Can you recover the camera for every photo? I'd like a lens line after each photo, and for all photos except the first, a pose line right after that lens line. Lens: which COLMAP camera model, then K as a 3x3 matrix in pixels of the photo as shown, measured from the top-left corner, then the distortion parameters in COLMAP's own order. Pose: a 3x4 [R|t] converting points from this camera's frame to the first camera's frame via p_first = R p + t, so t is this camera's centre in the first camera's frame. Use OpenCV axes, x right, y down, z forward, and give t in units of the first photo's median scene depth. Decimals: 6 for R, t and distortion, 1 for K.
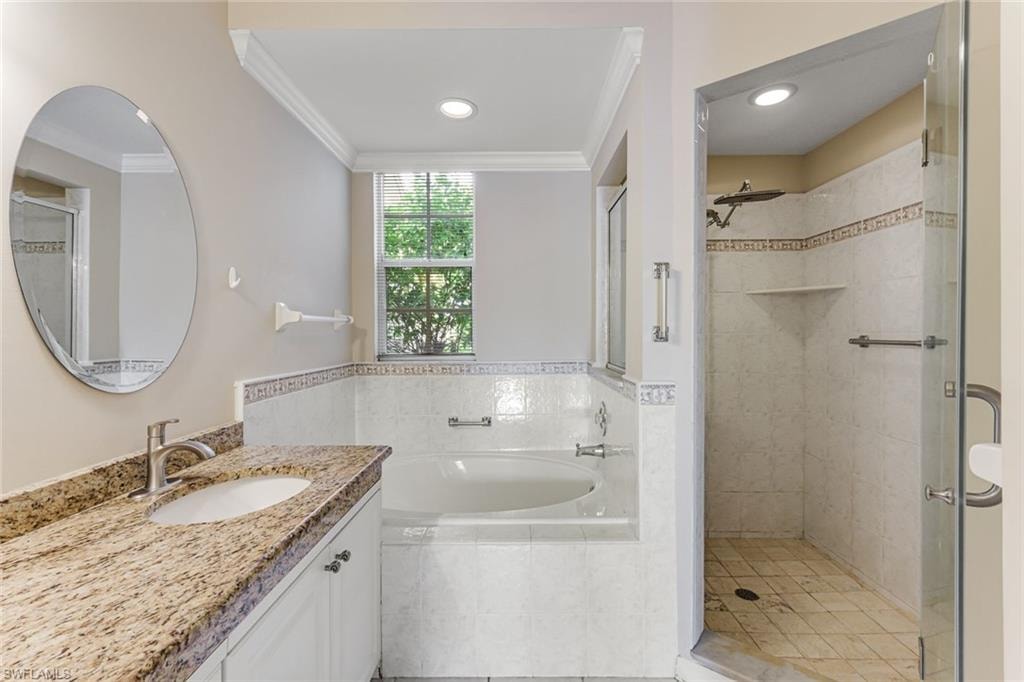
lens RADIAL K [[447.4, 0, 514.8], [0, 447.4, 336.4], [0, 0, 1]] dist [0.004748, -0.000348]
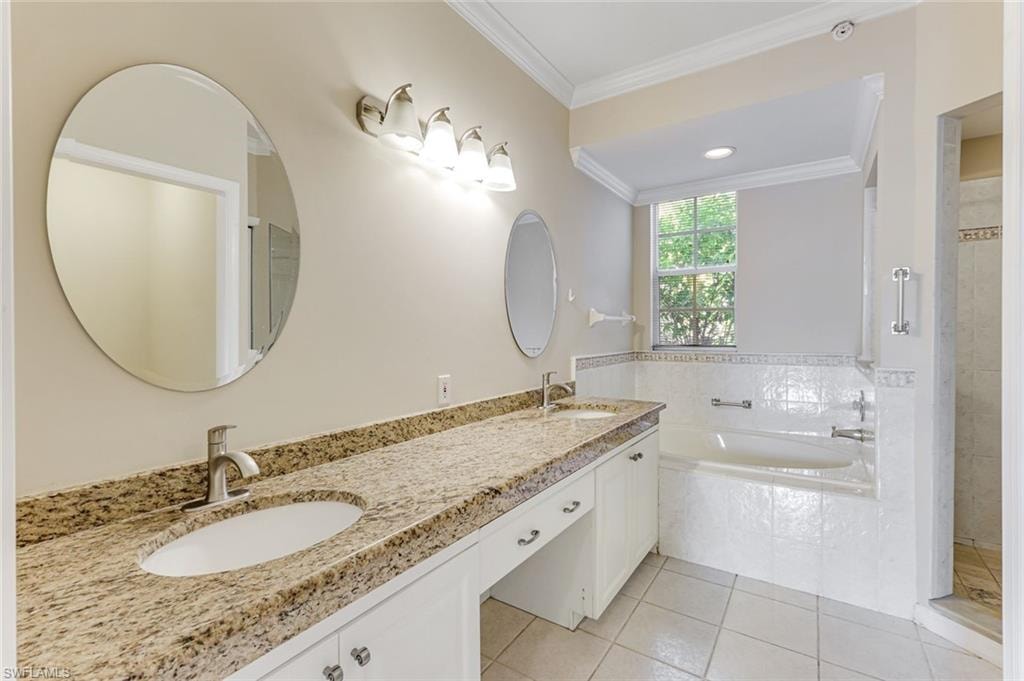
lens RADIAL K [[447.4, 0, 514.7], [0, 447.4, 335.6], [0, 0, 1]] dist [0.004748, -0.000348]
pose [[0.836256, 0.007085, -0.548294, 0.070880], [-0.004009, 0.999969, 0.006807, 0.006150], [0.548325, -0.003494, 0.836258, -0.310986]]
